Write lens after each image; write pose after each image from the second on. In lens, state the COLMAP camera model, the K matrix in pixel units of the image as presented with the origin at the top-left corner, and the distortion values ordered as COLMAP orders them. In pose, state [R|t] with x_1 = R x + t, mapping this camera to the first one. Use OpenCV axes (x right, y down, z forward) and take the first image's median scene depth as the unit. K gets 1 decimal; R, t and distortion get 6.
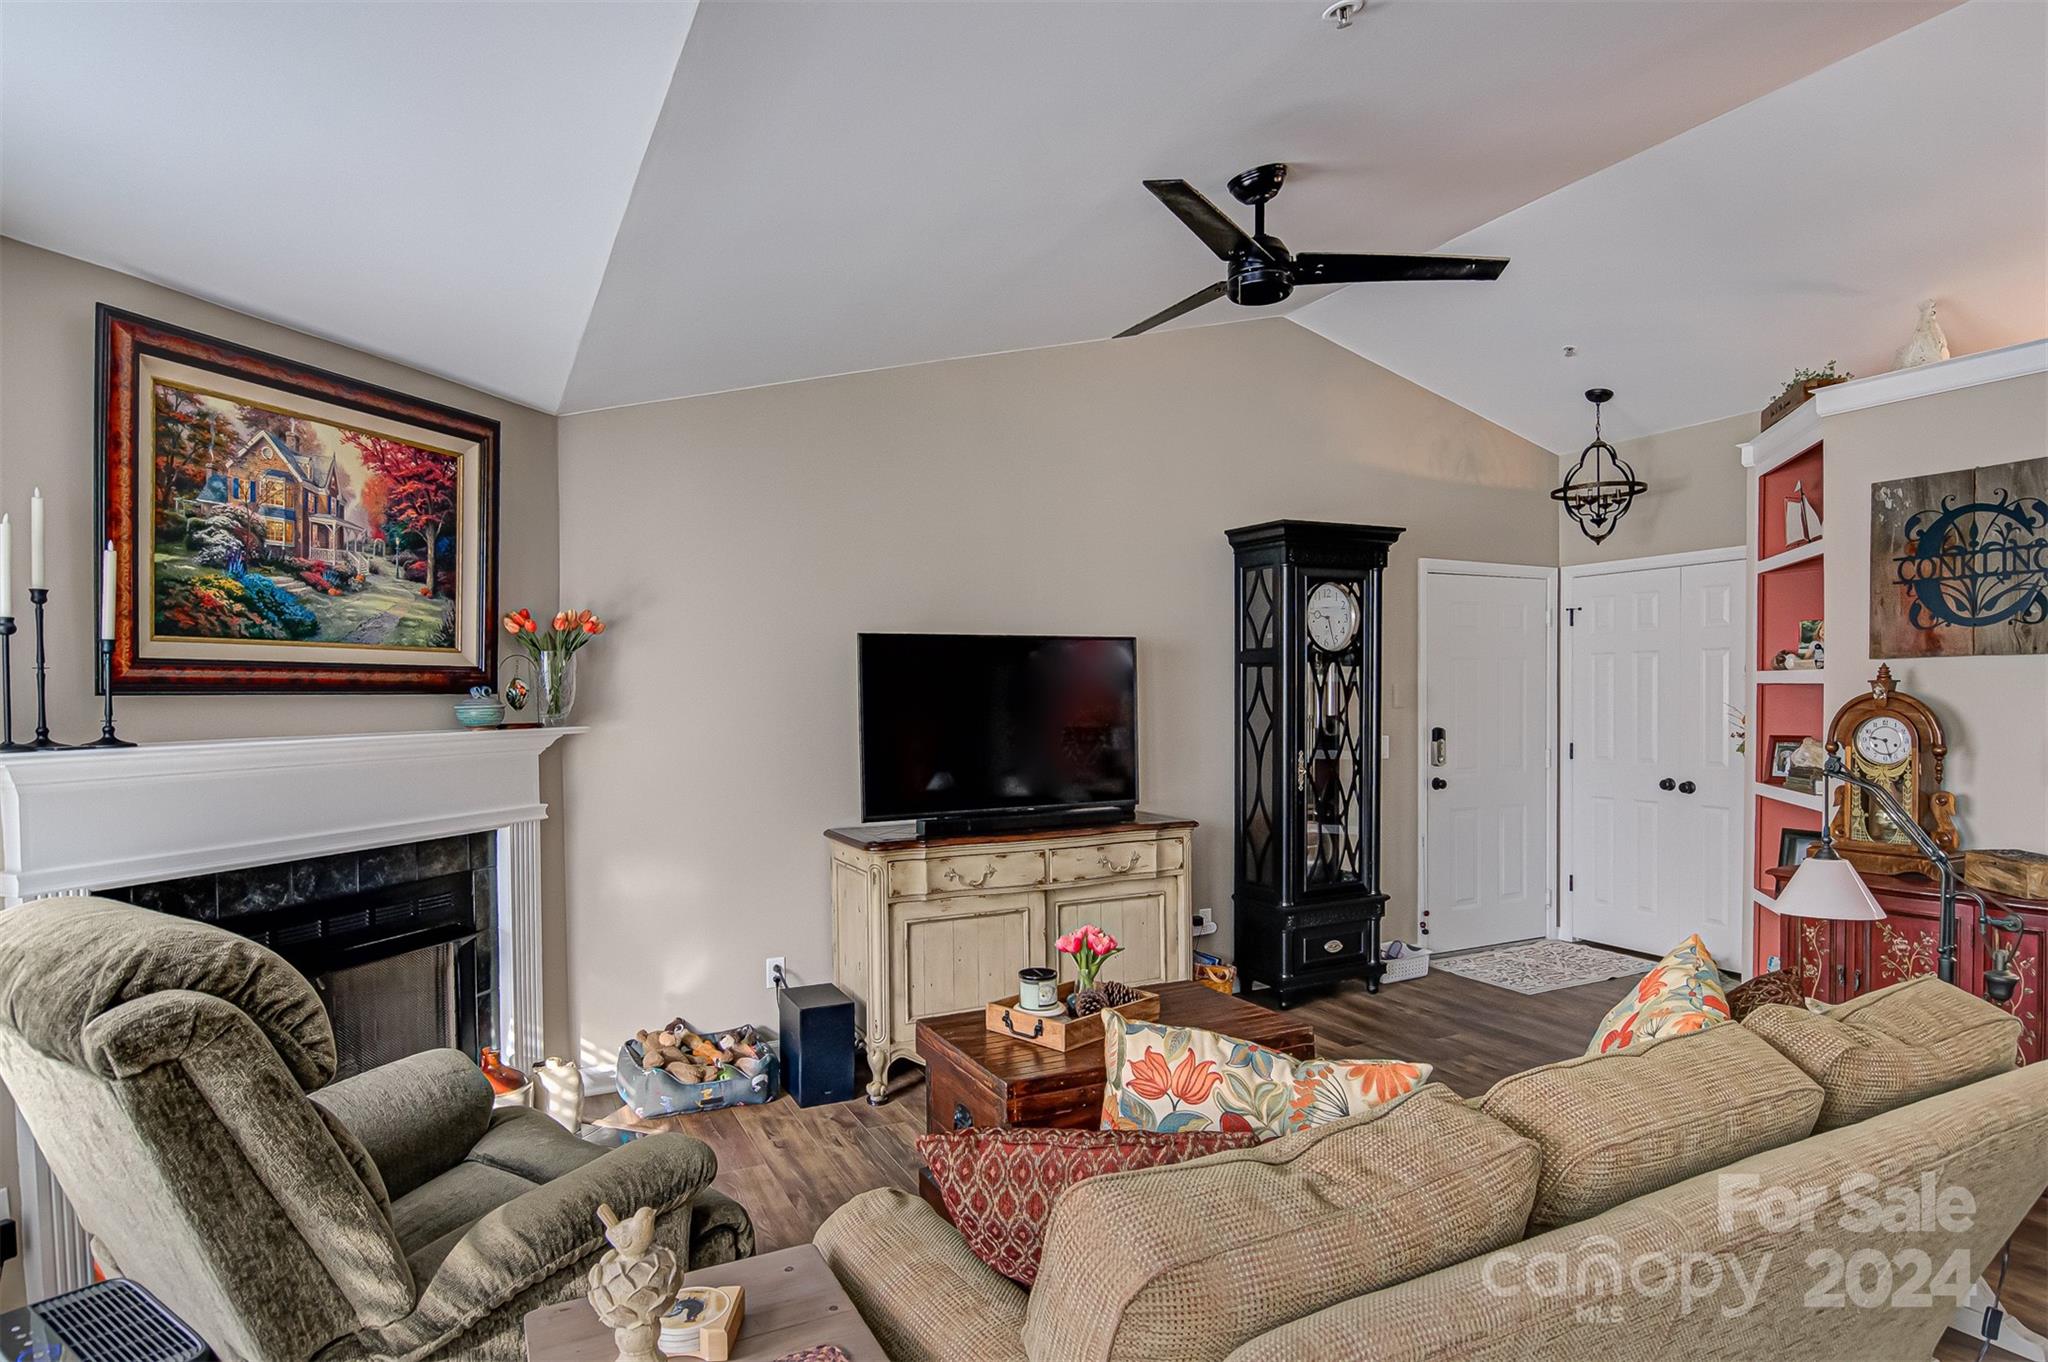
lens RADIAL K [[1128.7, 0, 1032.5], [0, 1128.7, 708.3], [0, 0, 1]] dist [0.001612, 0.000587]
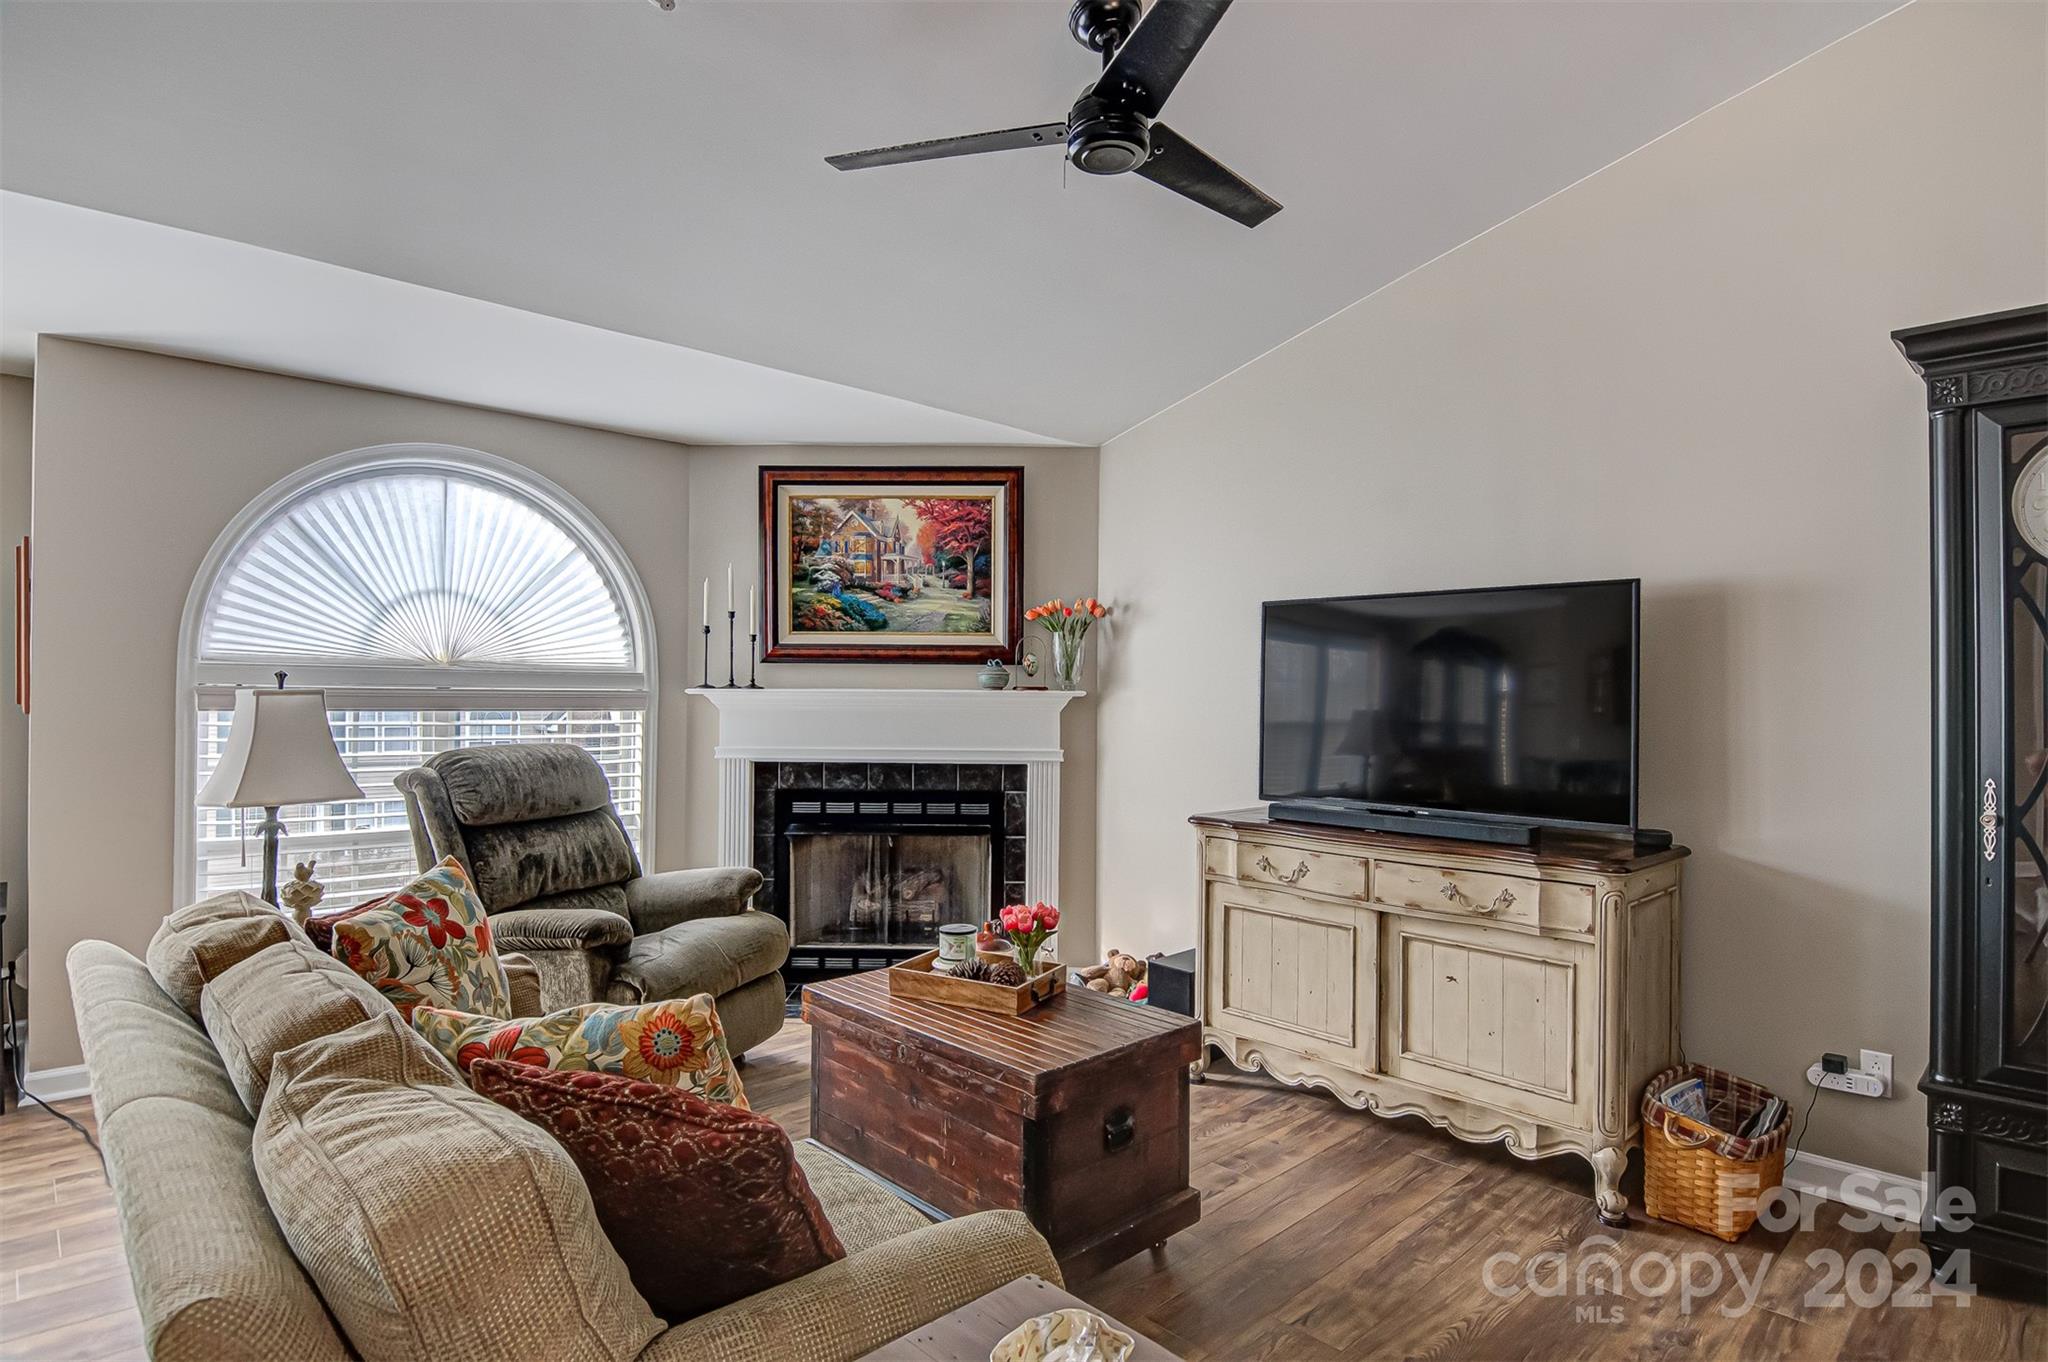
lens RADIAL K [[1072.1, 0, 1029.7], [0, 1072.1, 685.0], [0, 0, 1]] dist [-0.006503, -0.001156]
pose [[0.284395, 0.010435, -0.958651, 0.844709], [-0.024044, 0.999704, 0.003749, 0.006921], [0.958406, 0.021984, 0.284561, 0.695638]]
